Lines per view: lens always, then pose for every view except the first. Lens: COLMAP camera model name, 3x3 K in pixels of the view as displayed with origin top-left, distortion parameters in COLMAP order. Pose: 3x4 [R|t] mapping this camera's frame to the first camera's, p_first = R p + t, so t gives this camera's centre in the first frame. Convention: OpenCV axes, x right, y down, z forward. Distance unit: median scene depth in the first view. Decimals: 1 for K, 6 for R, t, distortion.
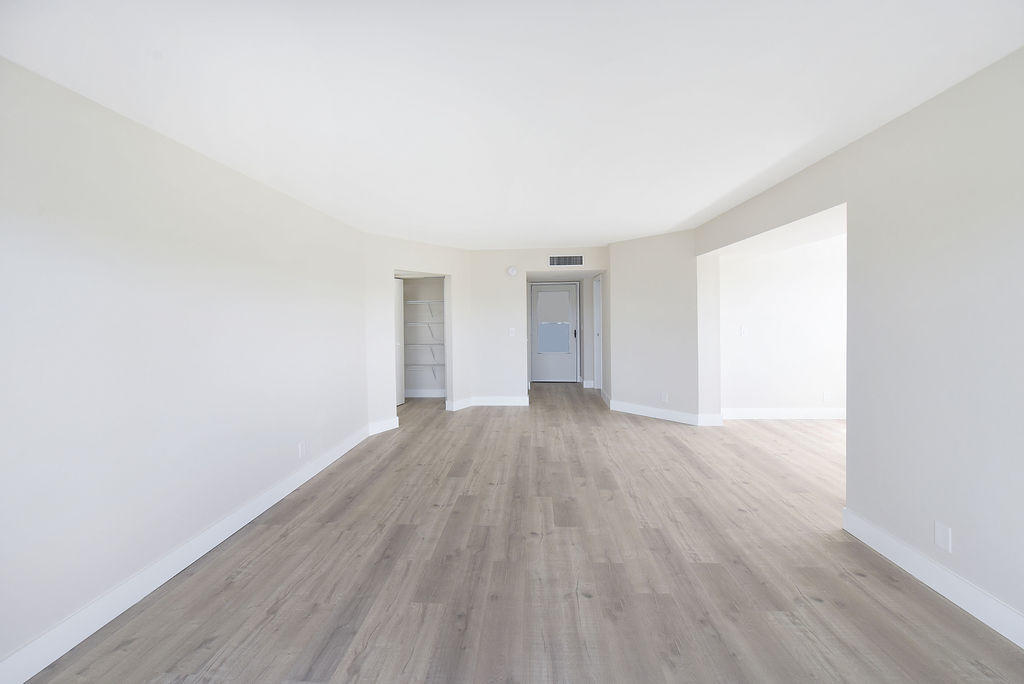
lens RADIAL K [[417.6, 0, 510.5], [0, 417.6, 326.0], [0, 0, 1]] dist [-0.001818, -0.000041]
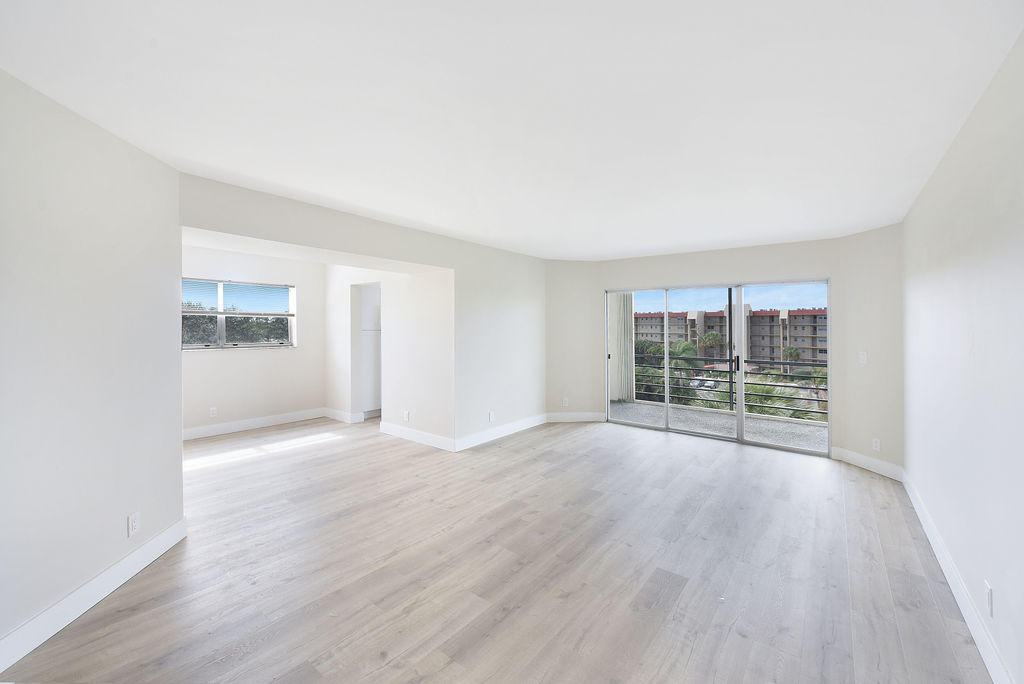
lens RADIAL K [[417.6, 0, 510.5], [0, 417.6, 326.0], [0, 0, 1]] dist [-0.001818, -0.000041]
pose [[-0.820419, 0.015018, 0.571566, -0.335956], [0.023904, 0.999682, 0.008045, -0.048232], [-0.571264, 0.020263, -0.820517, 1.860260]]
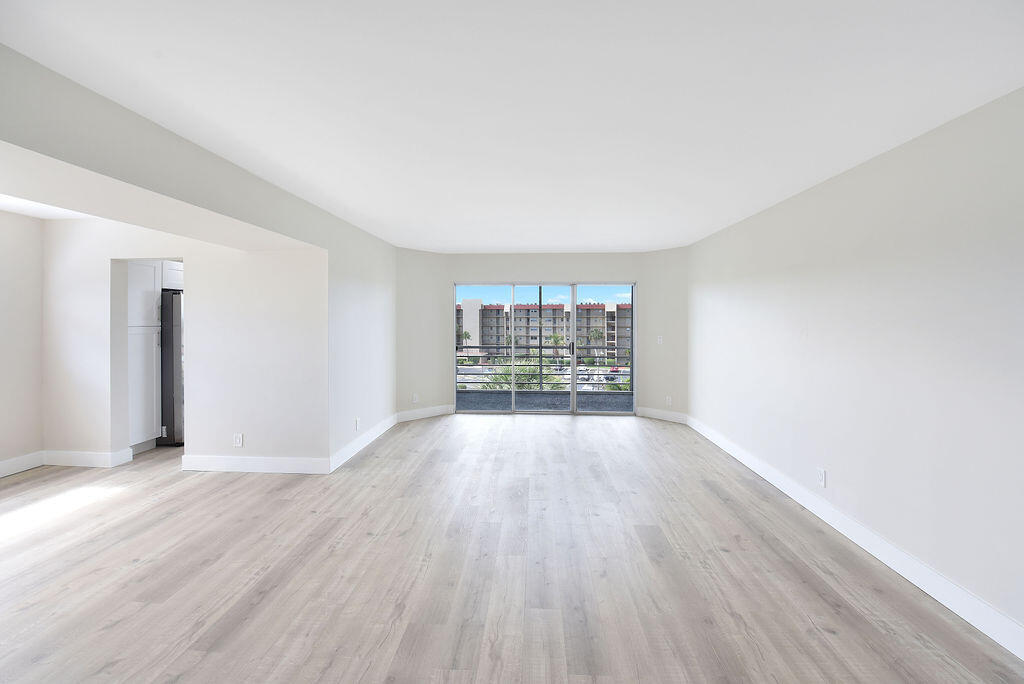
lens RADIAL K [[413.5, 0, 512.4], [0, 413.5, 315.4], [0, 0, 1]] dist [-0.016439, -0.000084]
pose [[-0.999768, 0.019395, -0.009321, 0.134706], [0.019259, 0.999710, 0.014429, -0.058896], [0.009599, 0.014247, -0.999852, 1.955918]]
